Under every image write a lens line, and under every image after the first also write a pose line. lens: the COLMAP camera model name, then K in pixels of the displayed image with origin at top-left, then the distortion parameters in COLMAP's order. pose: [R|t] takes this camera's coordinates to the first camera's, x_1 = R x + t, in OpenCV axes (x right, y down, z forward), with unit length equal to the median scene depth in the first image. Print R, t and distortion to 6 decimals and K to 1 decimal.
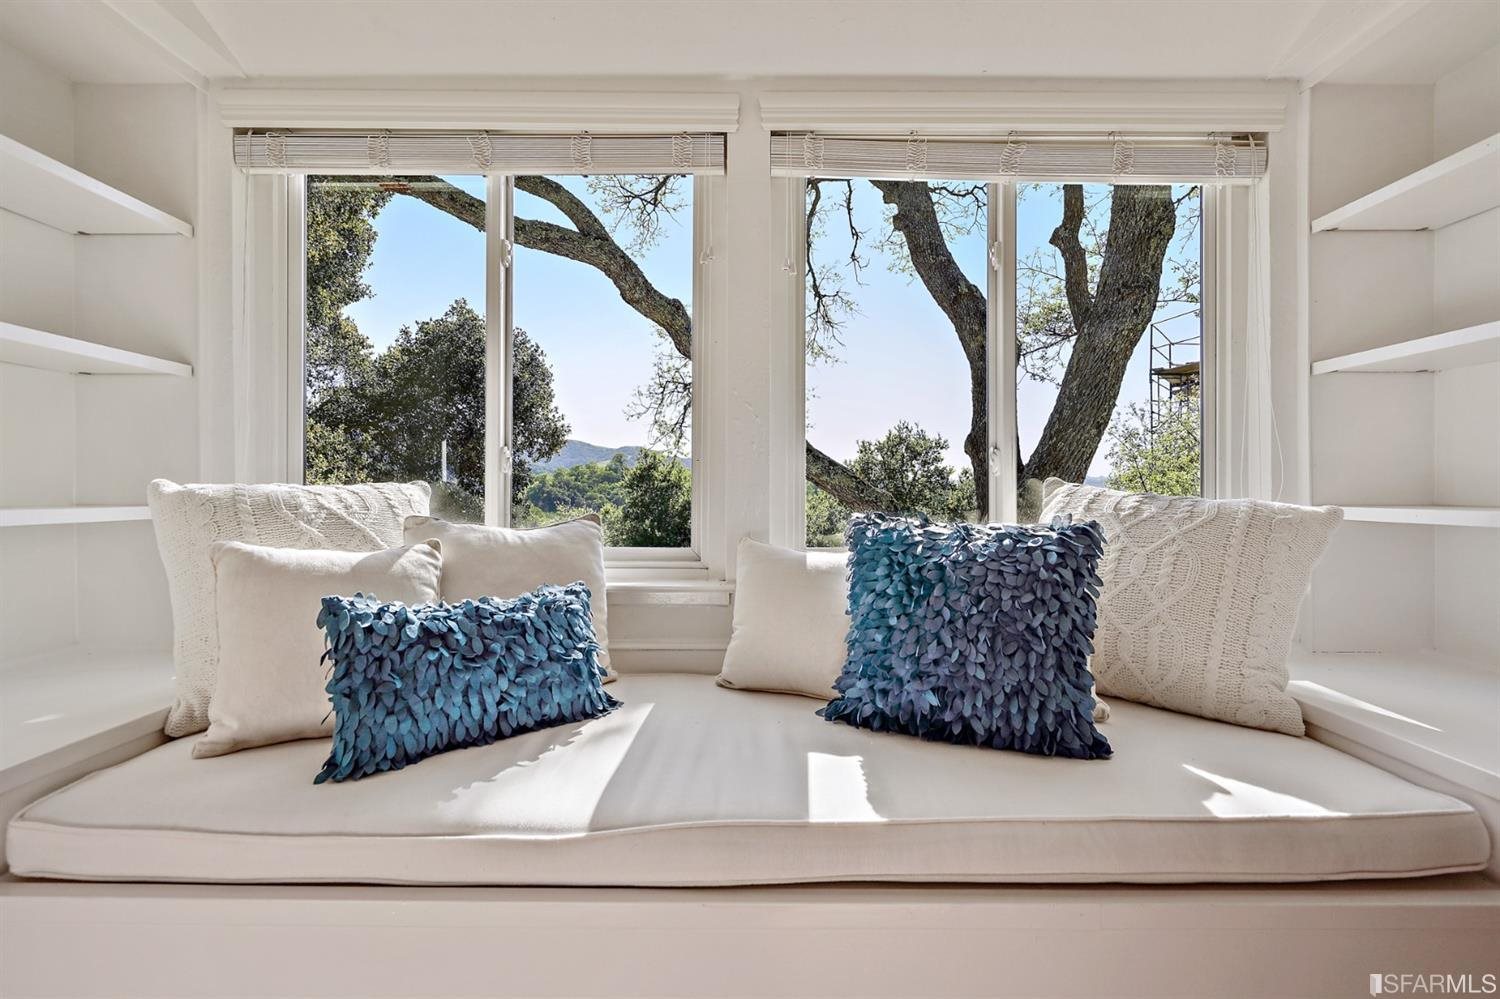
lens RADIAL K [[705.4, 0, 749.7], [0, 705.4, 479.0], [0, 0, 1]] dist [-0.002160, -0.000065]
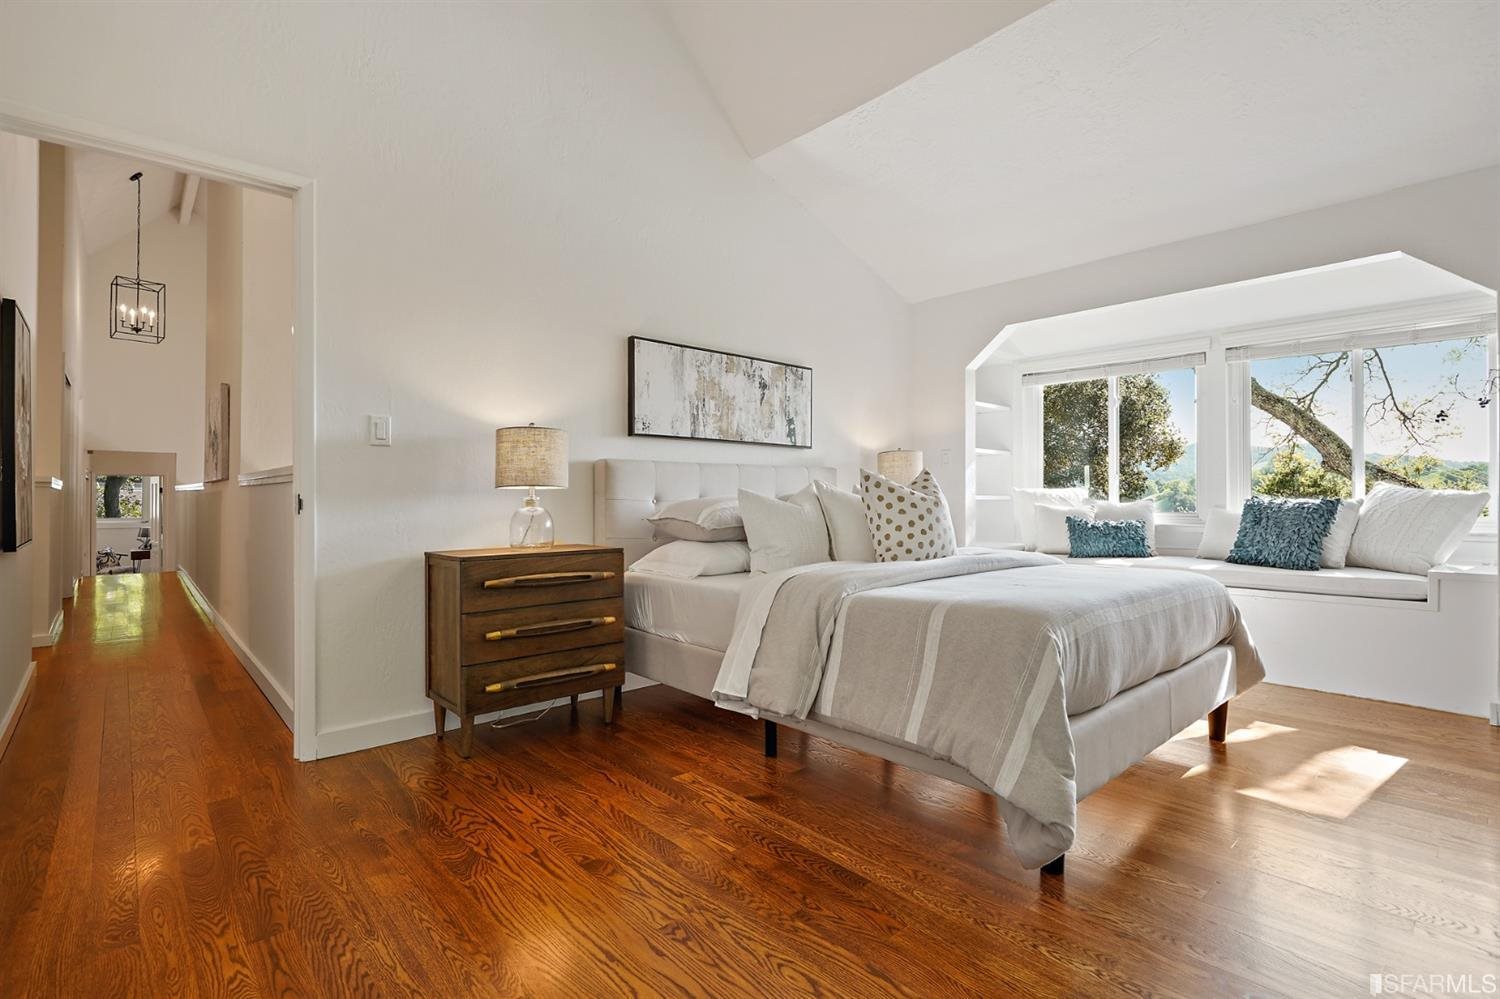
lens RADIAL K [[701.3, 0, 750.0], [0, 701.3, 499.5], [0, 0, 1]] dist [-0.002102, 0.000056]
pose [[0.675058, -0.000953, -0.737764, 0.825312], [0.013416, 0.999850, 0.010985, 0.004065], [0.737643, -0.017314, 0.674969, -2.221686]]
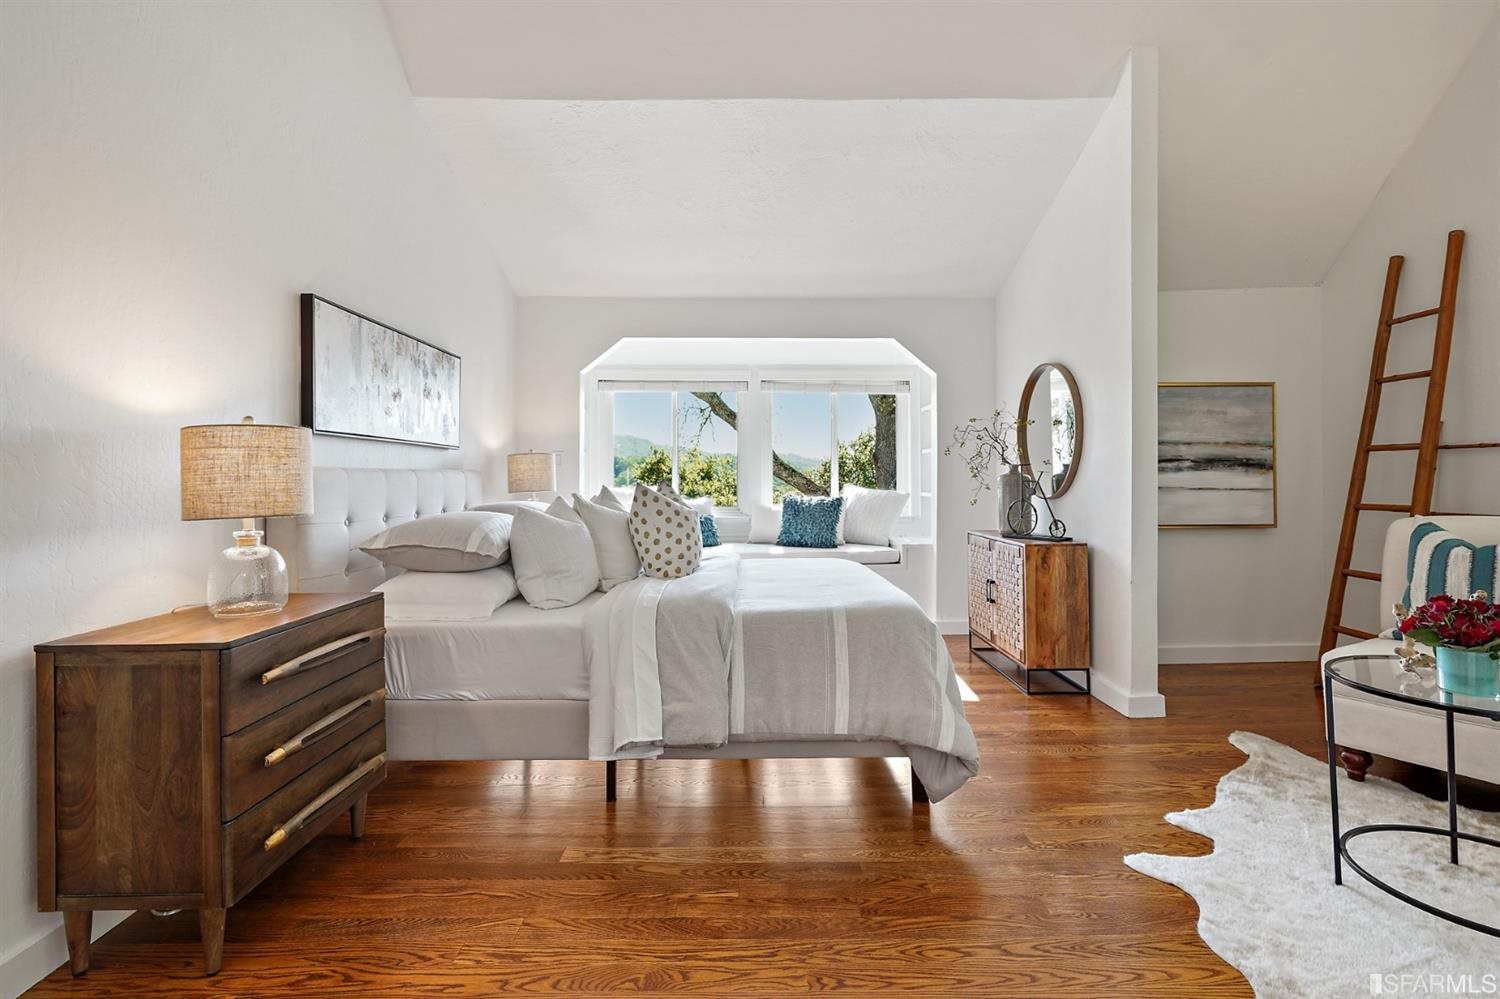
lens RADIAL K [[705.4, 0, 749.7], [0, 705.4, 479.0], [0, 0, 1]] dist [-0.002160, -0.000065]
pose [[0.999893, -0.005306, 0.013625, -0.081775], [0.005081, 0.999852, 0.016443, -0.093620], [-0.013710, -0.016372, 0.999772, -2.607539]]
